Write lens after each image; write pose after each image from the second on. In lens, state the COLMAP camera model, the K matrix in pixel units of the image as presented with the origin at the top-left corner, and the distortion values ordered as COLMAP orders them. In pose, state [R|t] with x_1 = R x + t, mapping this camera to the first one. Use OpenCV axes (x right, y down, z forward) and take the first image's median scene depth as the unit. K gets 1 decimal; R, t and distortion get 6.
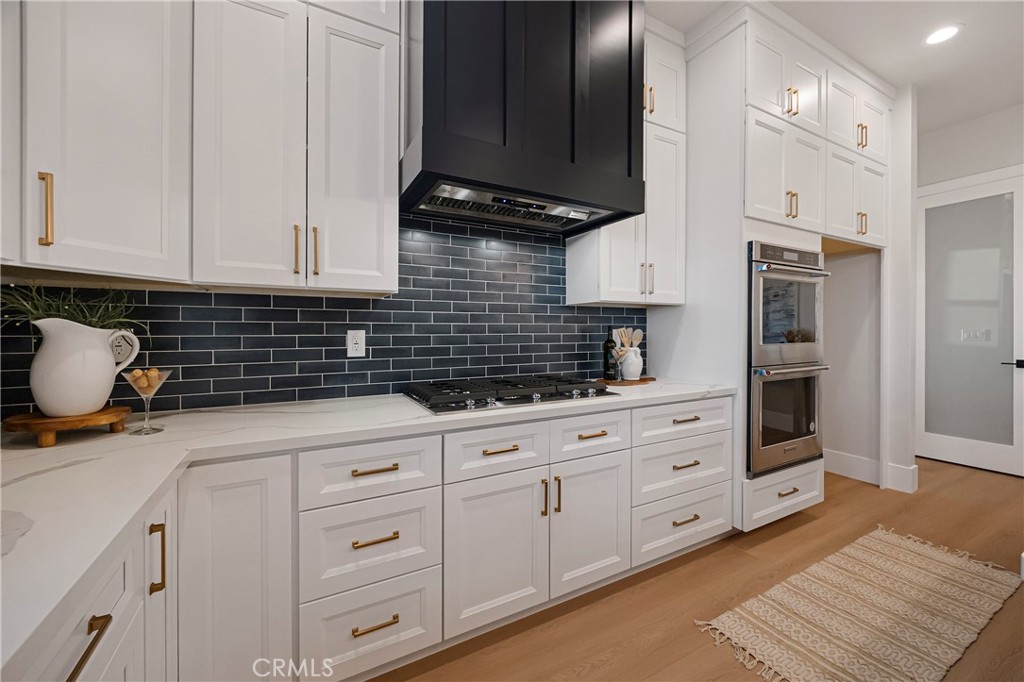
lens RADIAL K [[405.9, 0, 518.5], [0, 405.9, 330.0], [0, 0, 1]] dist [-0.003091, -0.000470]
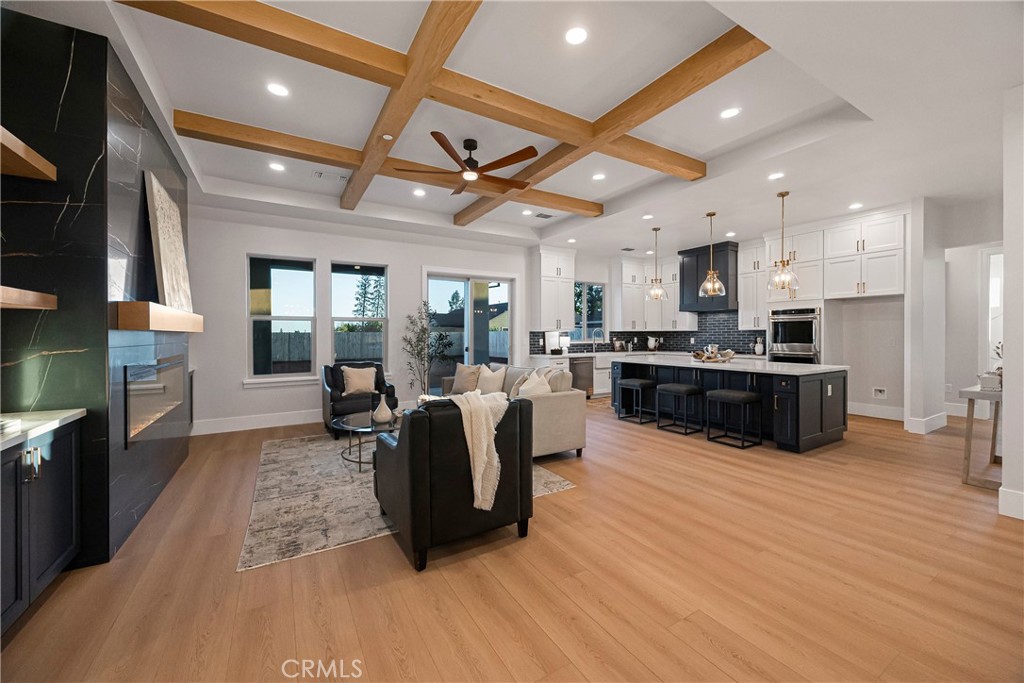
lens RADIAL K [[405.9, 0, 508.7], [0, 405.9, 335.8], [0, 0, 1]] dist [-0.003091, -0.000470]
pose [[0.035978, 0.001293, -0.999352, 4.629908], [0.004184, 0.999990, 0.001445, -0.043147], [0.999344, -0.004233, 0.035972, -1.432604]]
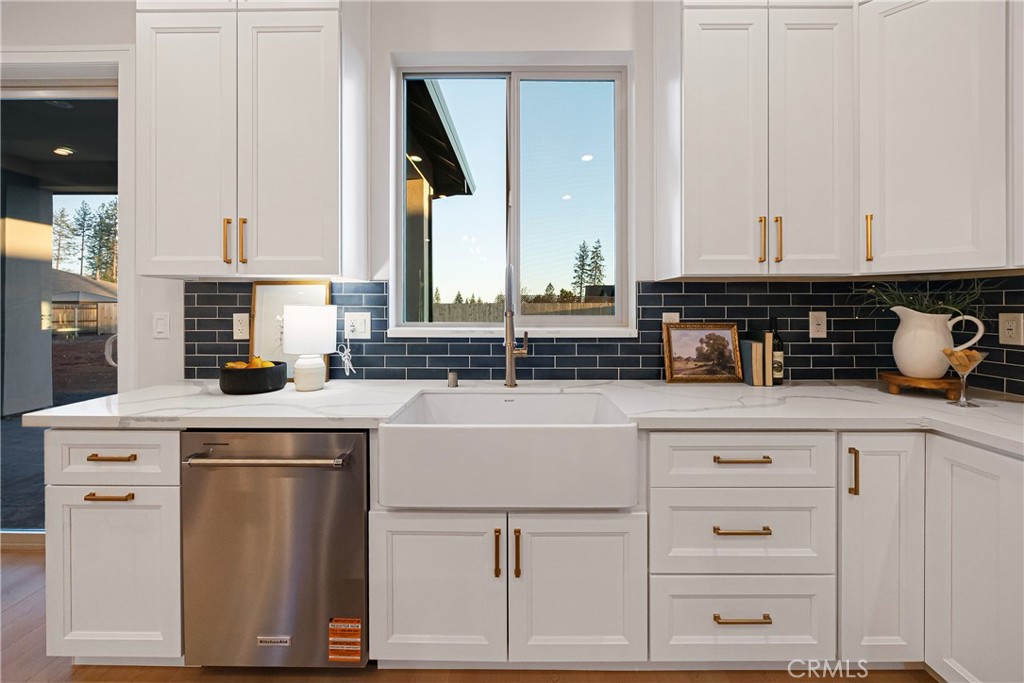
lens RADIAL K [[405.9, 0, 517.1], [0, 405.9, 307.7], [0, 0, 1]] dist [-0.003091, -0.000470]
pose [[-0.487885, -0.001343, -0.872907, 0.486142], [-0.000899, 0.999999, -0.001036, -0.014275], [0.872907, 0.000279, -0.487886, 0.331382]]
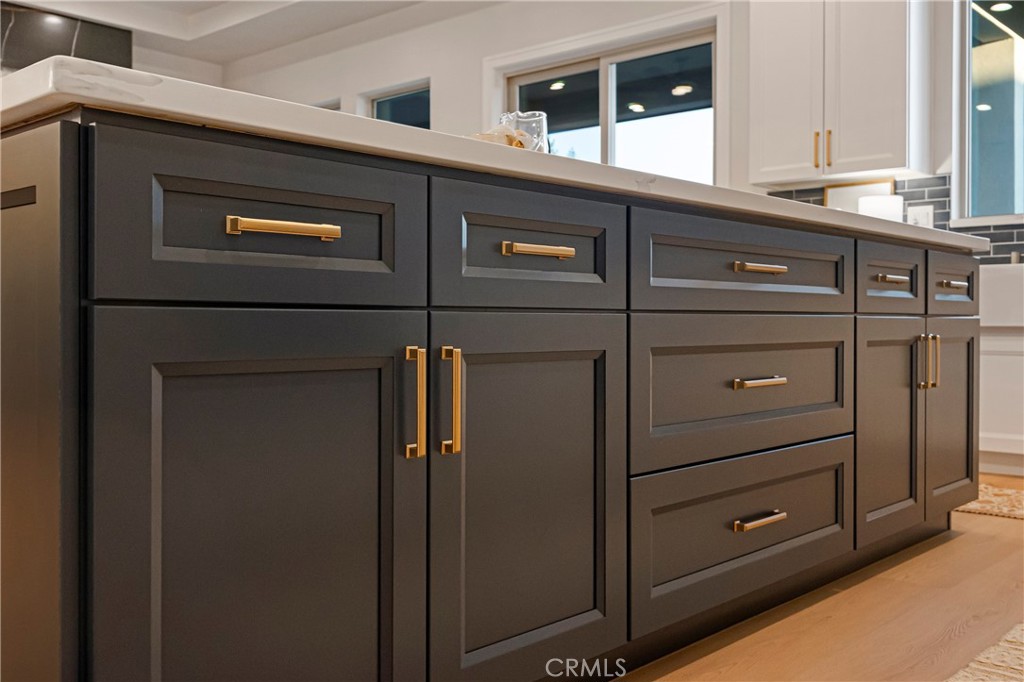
lens RADIAL K [[1003.5, 0, 509.5], [0, 1003.5, 335.6], [0, 0, 1]] dist [0.017397, 0.000000]
pose [[-0.947435, 0.001805, -0.319942, 1.773969], [-0.001081, 0.999960, 0.008843, 0.345271], [0.319945, 0.008724, -0.947396, 1.774826]]
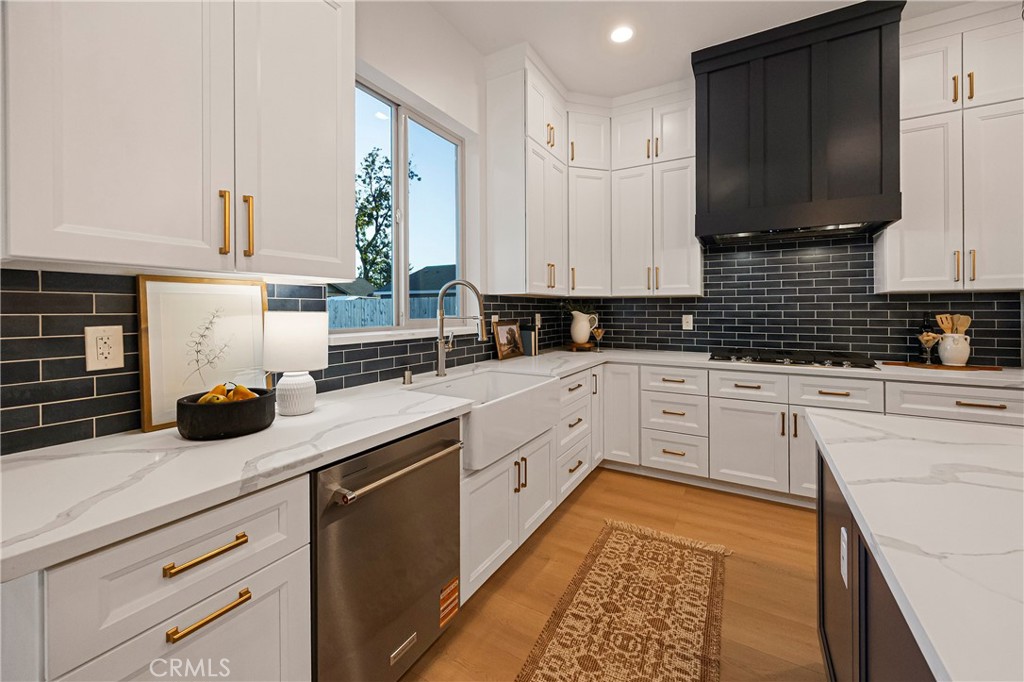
lens RADIAL K [[405.9, 0, 513.5], [0, 405.9, 307.9], [0, 0, 1]] dist [-0.003091, -0.000470]
pose [[0.517141, -0.004401, -0.855889, 0.805984], [0.001073, 0.999989, -0.004494, -0.025446], [0.855900, 0.001406, 0.517140, -0.645373]]
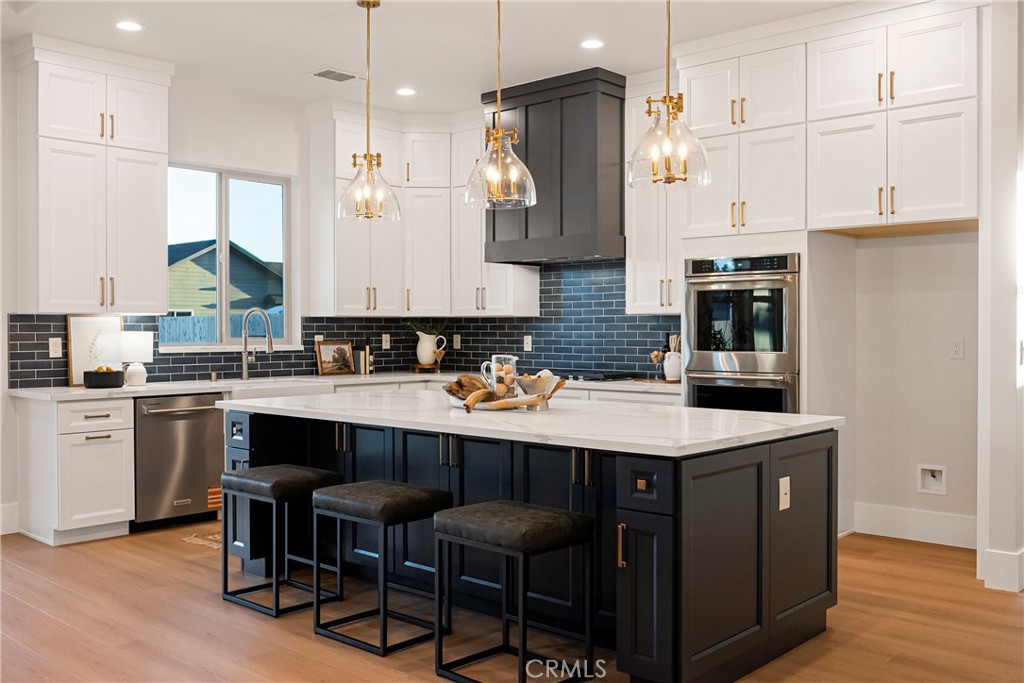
lens RADIAL K [[966.7, 0, 523.3], [0, 966.7, 337.6], [0, 0, 1]] dist [-0.038088, 0.000000]
pose [[0.328256, 0.007753, -0.944557, 3.796111], [0.000529, 0.999965, 0.008392, -0.028618], [0.944589, -0.003254, 0.328241, -0.406568]]
